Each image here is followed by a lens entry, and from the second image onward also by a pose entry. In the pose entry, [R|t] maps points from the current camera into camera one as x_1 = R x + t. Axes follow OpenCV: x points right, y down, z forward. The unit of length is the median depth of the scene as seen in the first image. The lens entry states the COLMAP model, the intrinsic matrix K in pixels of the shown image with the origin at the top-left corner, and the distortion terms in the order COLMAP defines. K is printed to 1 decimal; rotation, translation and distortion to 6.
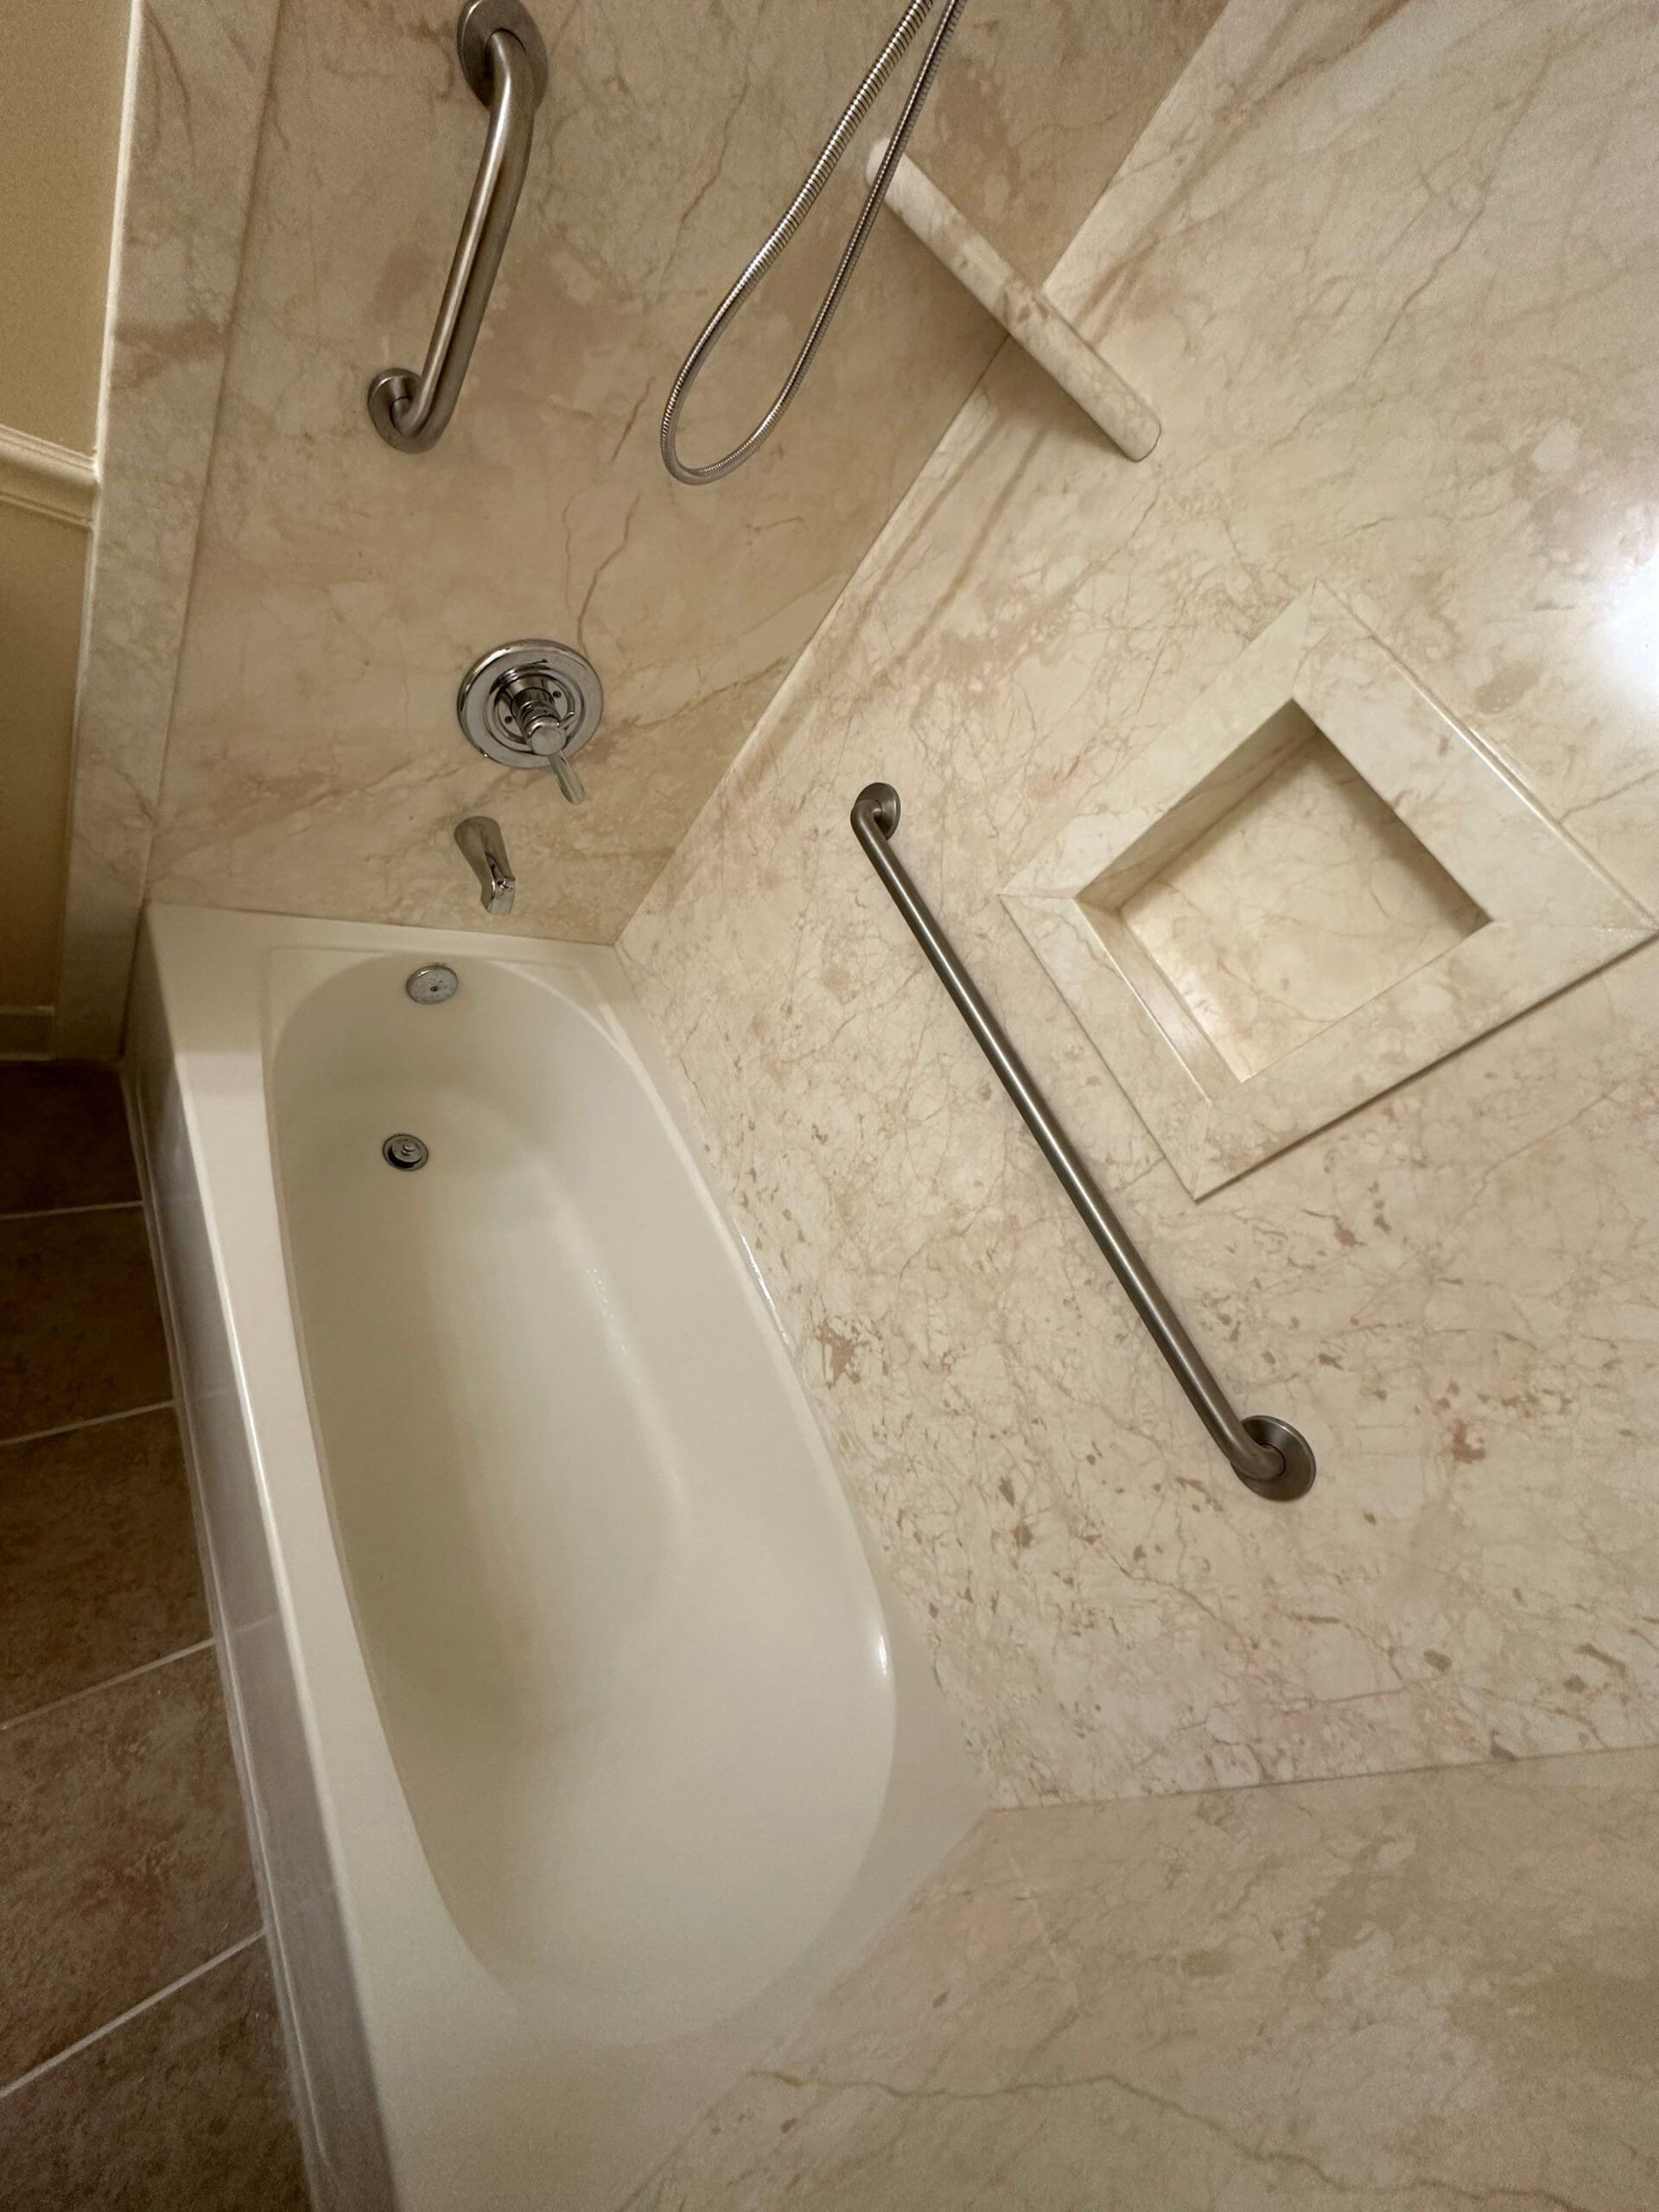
lens RADIAL K [[879.8, 0, 830.6], [0, 879.8, 1109.0], [0, 0, 1]] dist [-0.003772, 0.000758]
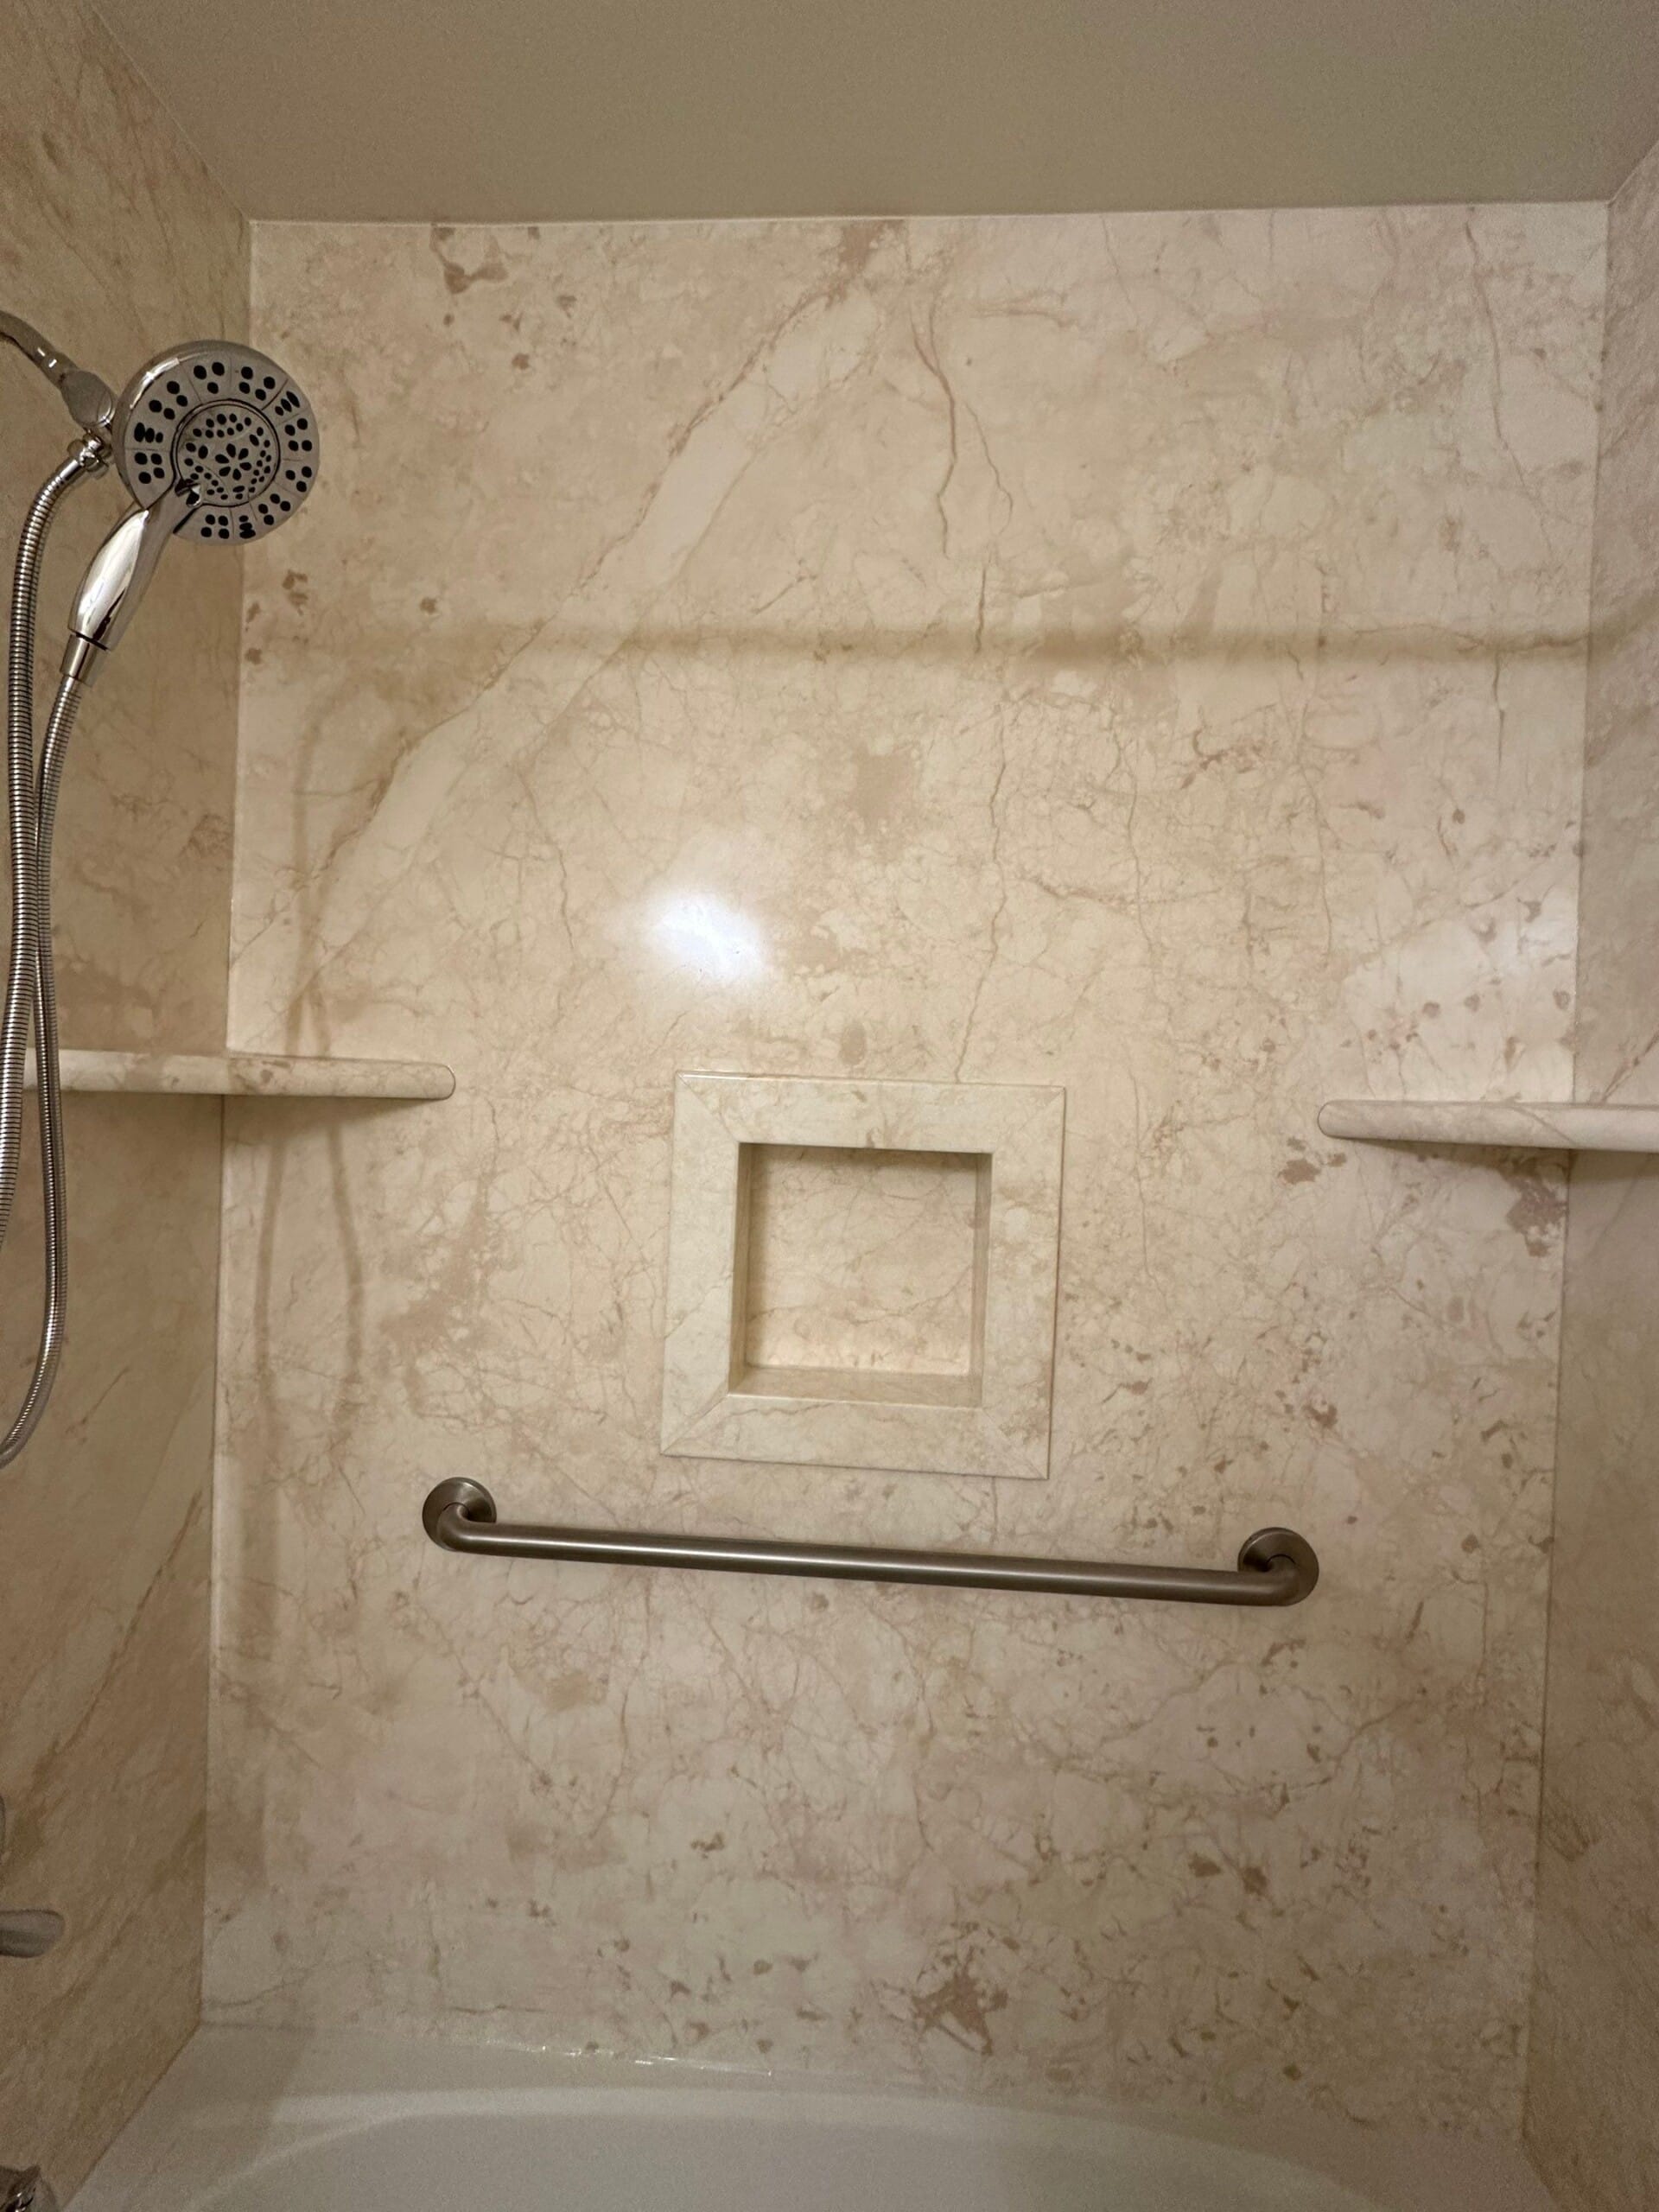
lens RADIAL K [[879.8, 0, 830.1], [0, 879.8, 1109.2], [0, 0, 1]] dist [-0.003772, 0.000758]
pose [[0.478214, -0.569096, 0.668910, -0.142702], [0.810573, 0.579178, -0.086738, -0.246596], [-0.338056, 0.583680, 0.738265, 0.061765]]
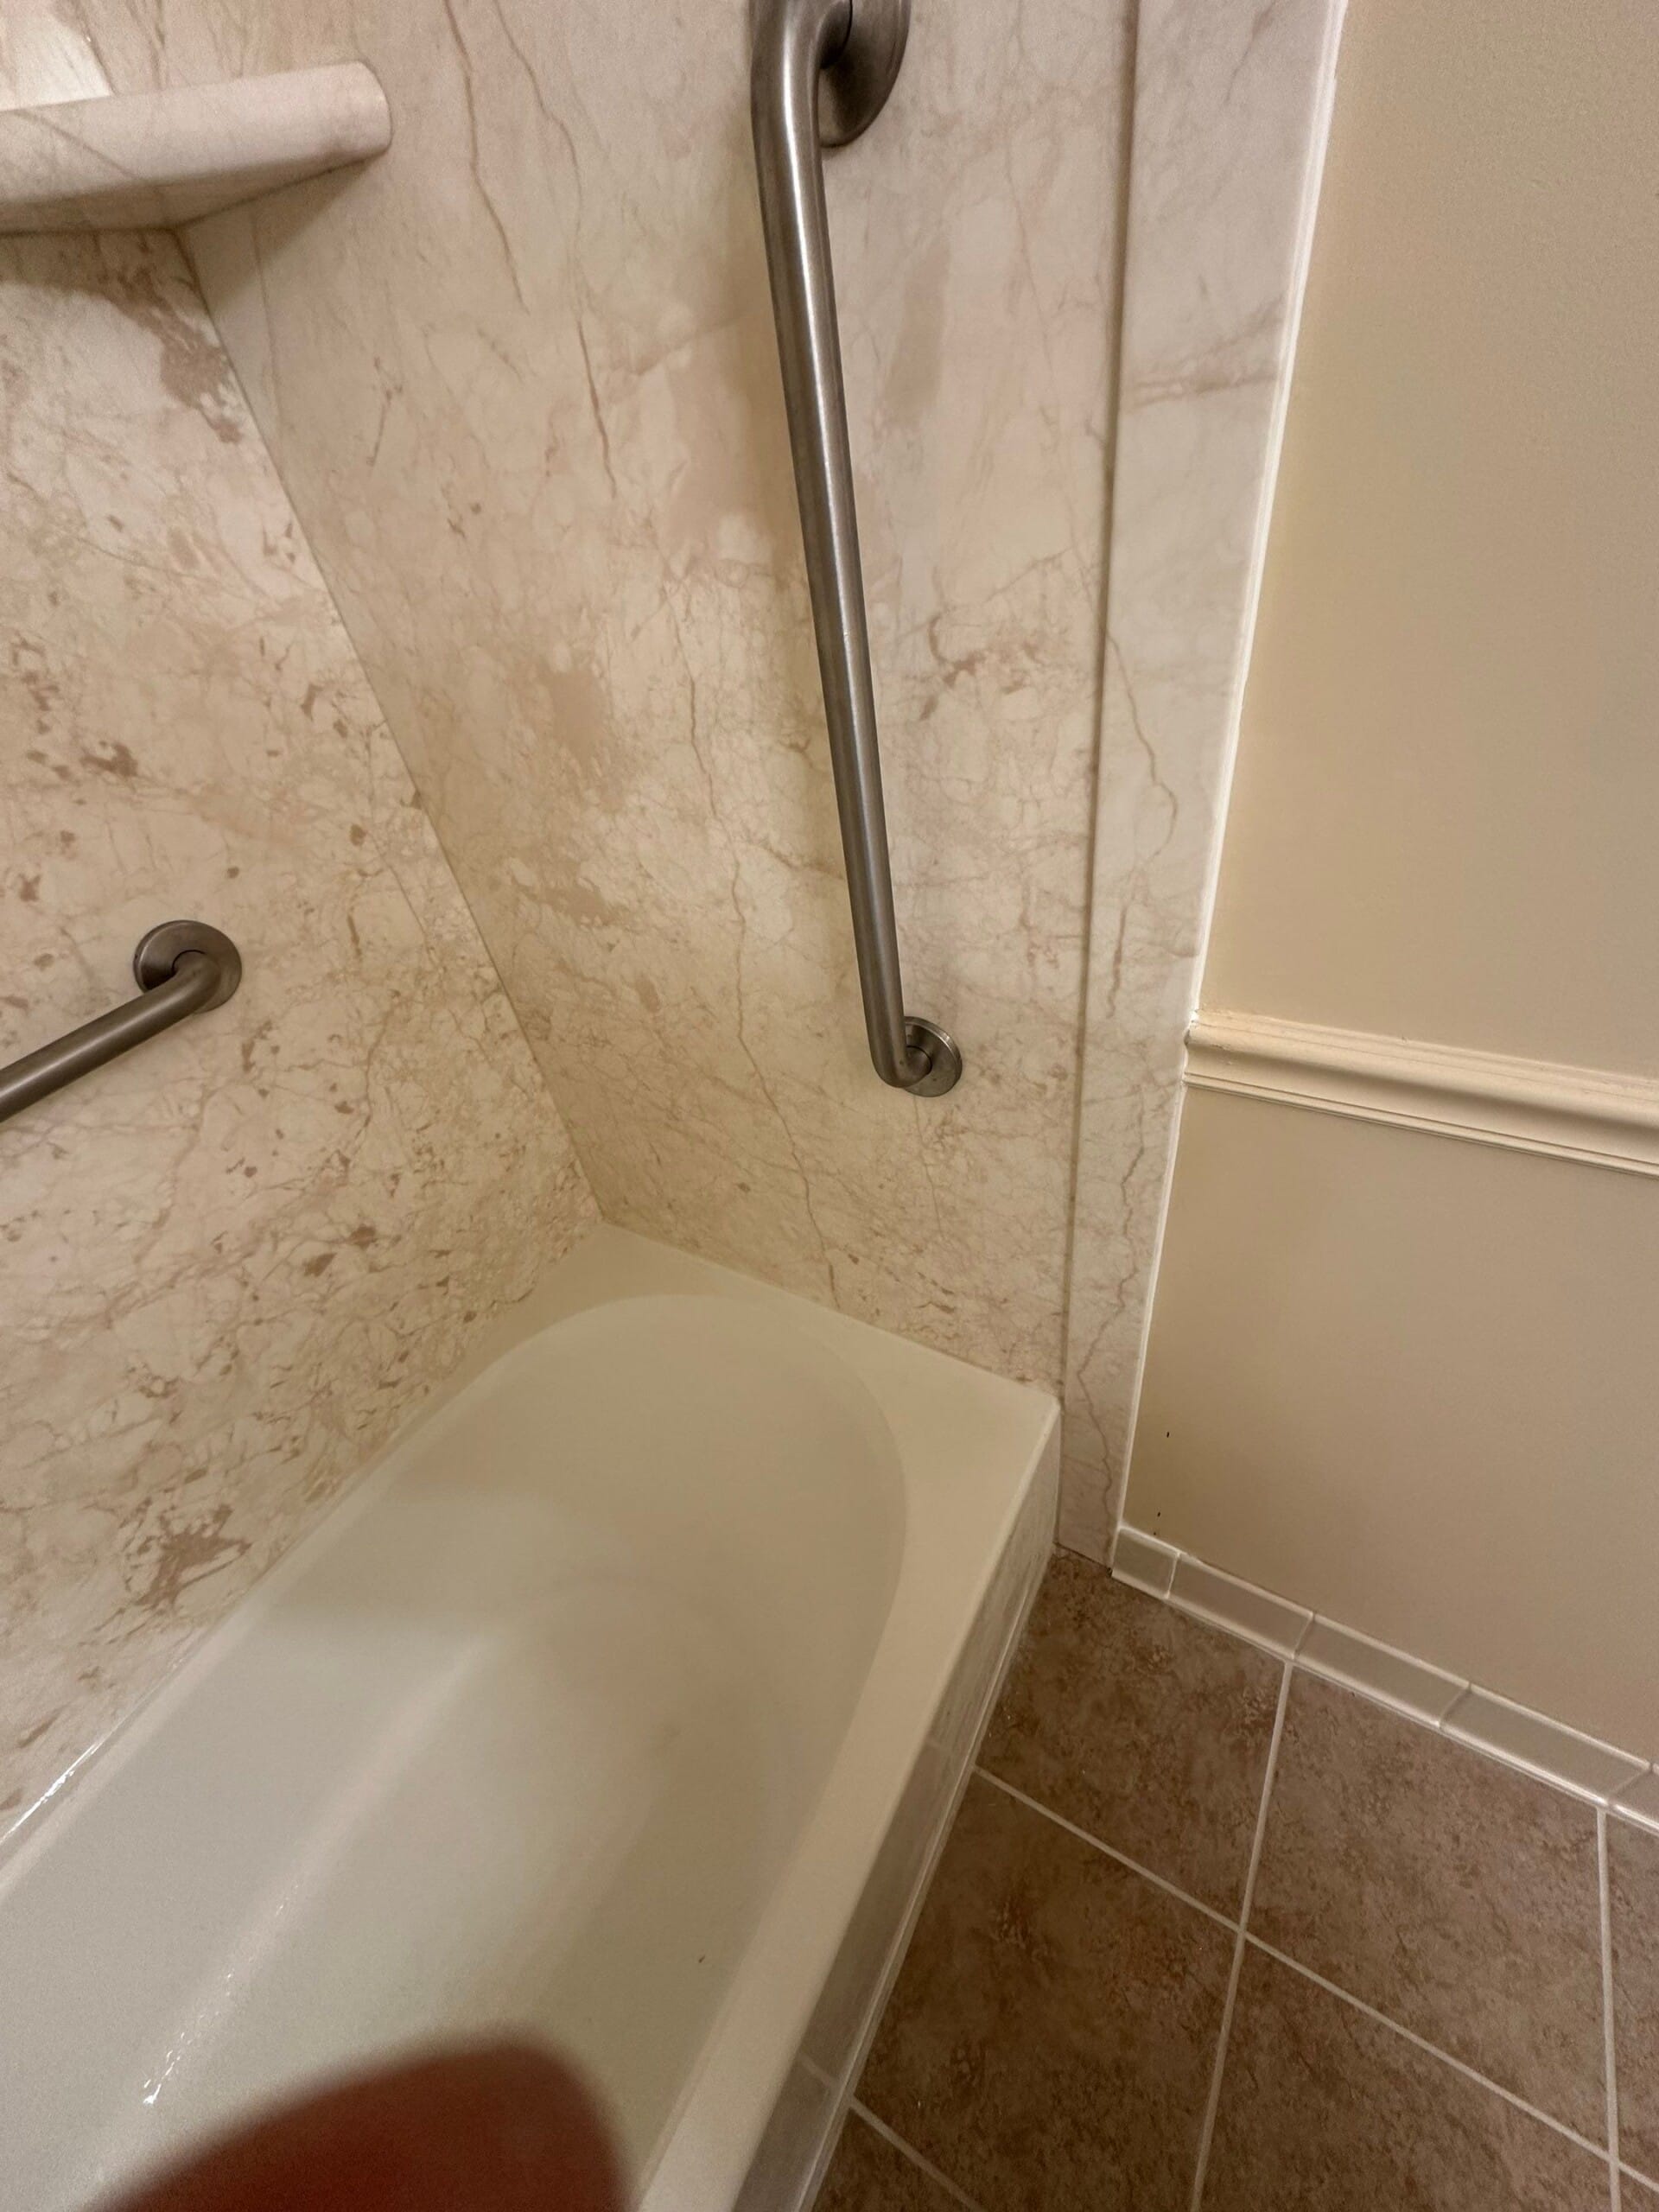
lens RADIAL K [[879.8, 0, 828.8], [0, 879.8, 1109.1], [0, 0, 1]] dist [-0.003772, 0.000758]
pose [[-0.467243, -0.856466, 0.219433, -0.100112], [0.534511, -0.075941, 0.841743, -0.009668], [-0.704260, 0.510588, 0.493273, 0.169600]]
